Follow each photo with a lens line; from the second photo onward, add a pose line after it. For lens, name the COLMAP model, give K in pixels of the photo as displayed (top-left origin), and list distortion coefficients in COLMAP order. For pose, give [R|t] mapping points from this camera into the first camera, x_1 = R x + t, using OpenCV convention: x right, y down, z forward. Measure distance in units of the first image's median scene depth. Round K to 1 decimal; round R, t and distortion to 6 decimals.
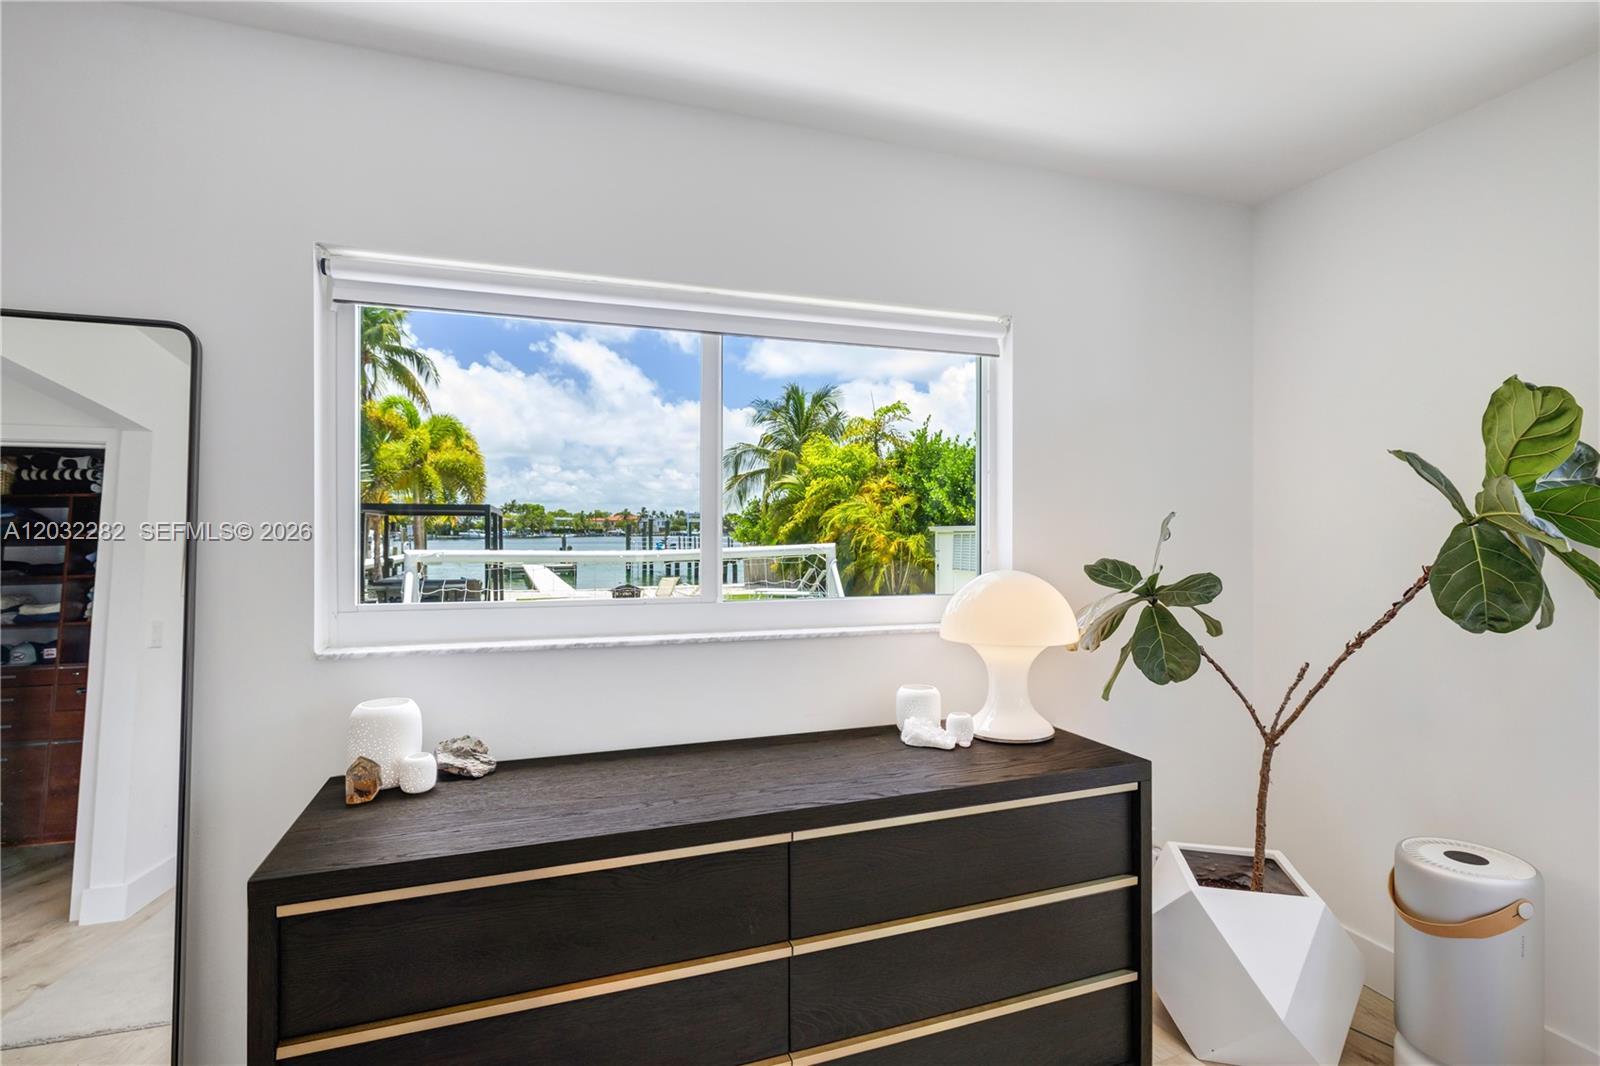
lens RADIAL K [[765.3, 0, 800.0], [0, 765.3, 533.0], [0, 0, 1]] dist [0.001137, 0.000087]
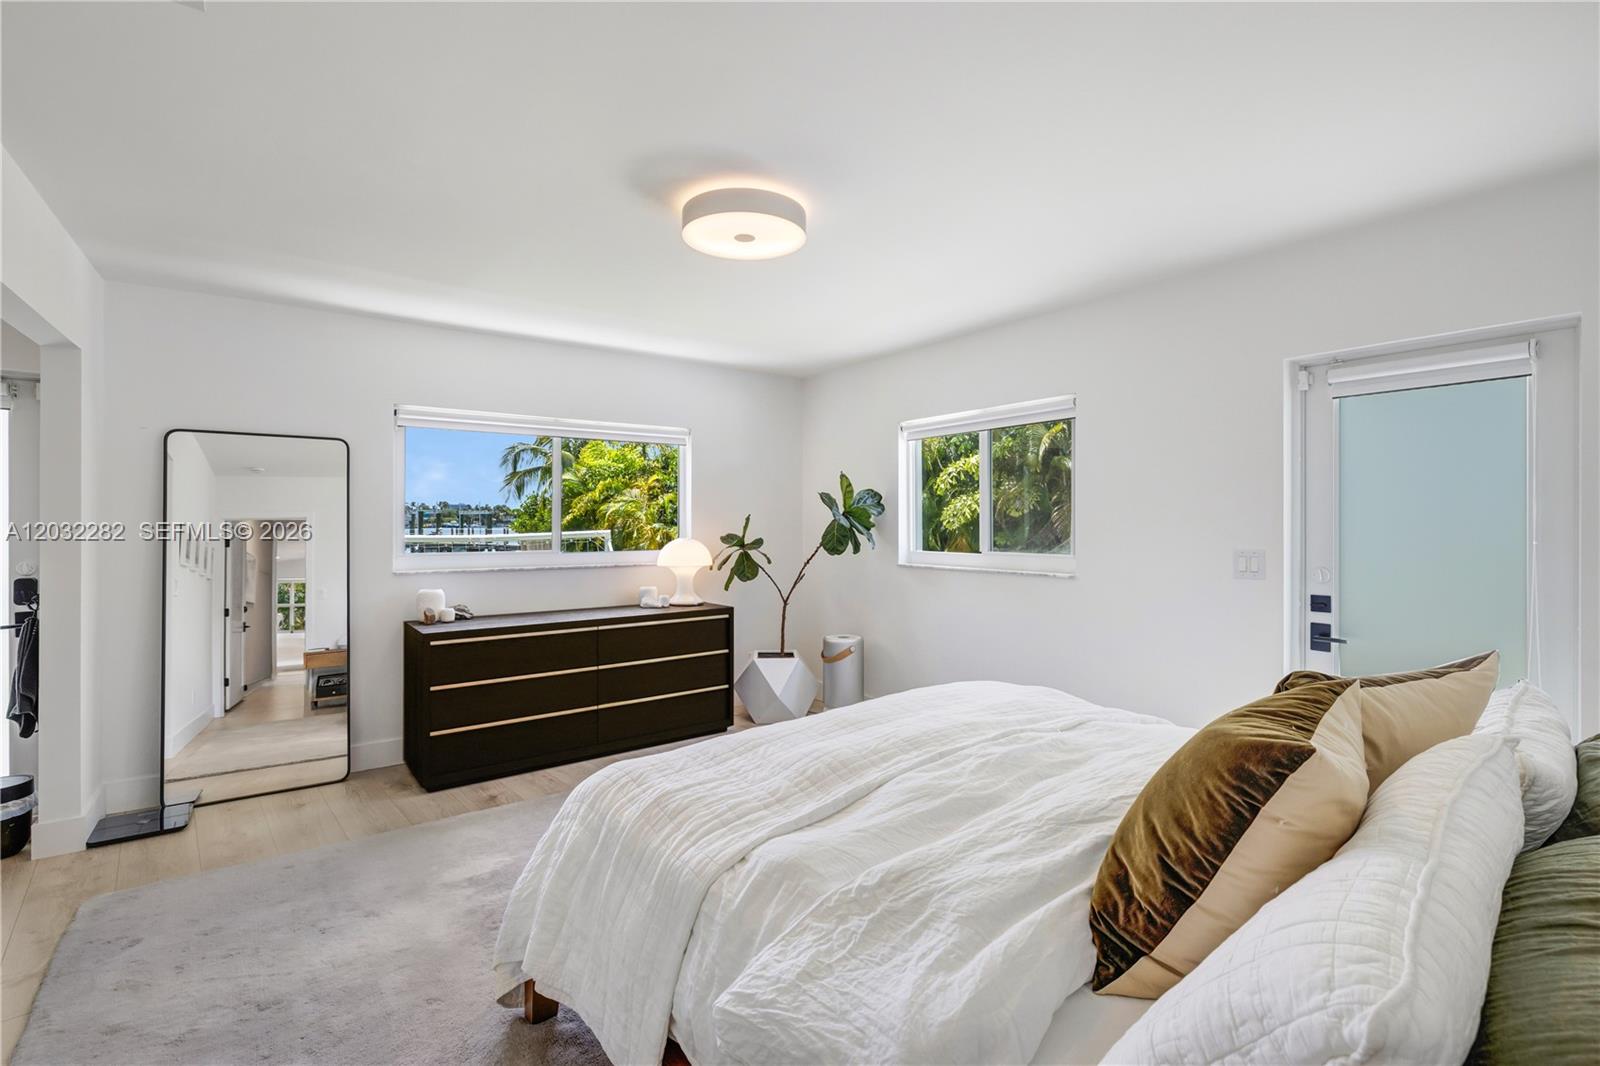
lens RADIAL K [[742.8, 0, 806.1], [0, 742.8, 522.7], [0, 0, 1]] dist [0.001027, 0.000049]
pose [[0.952993, -0.000584, 0.302992, -0.079019], [0.001322, 0.999997, -0.002231, 0.005625], [-0.302989, 0.002527, 0.952991, -1.337007]]
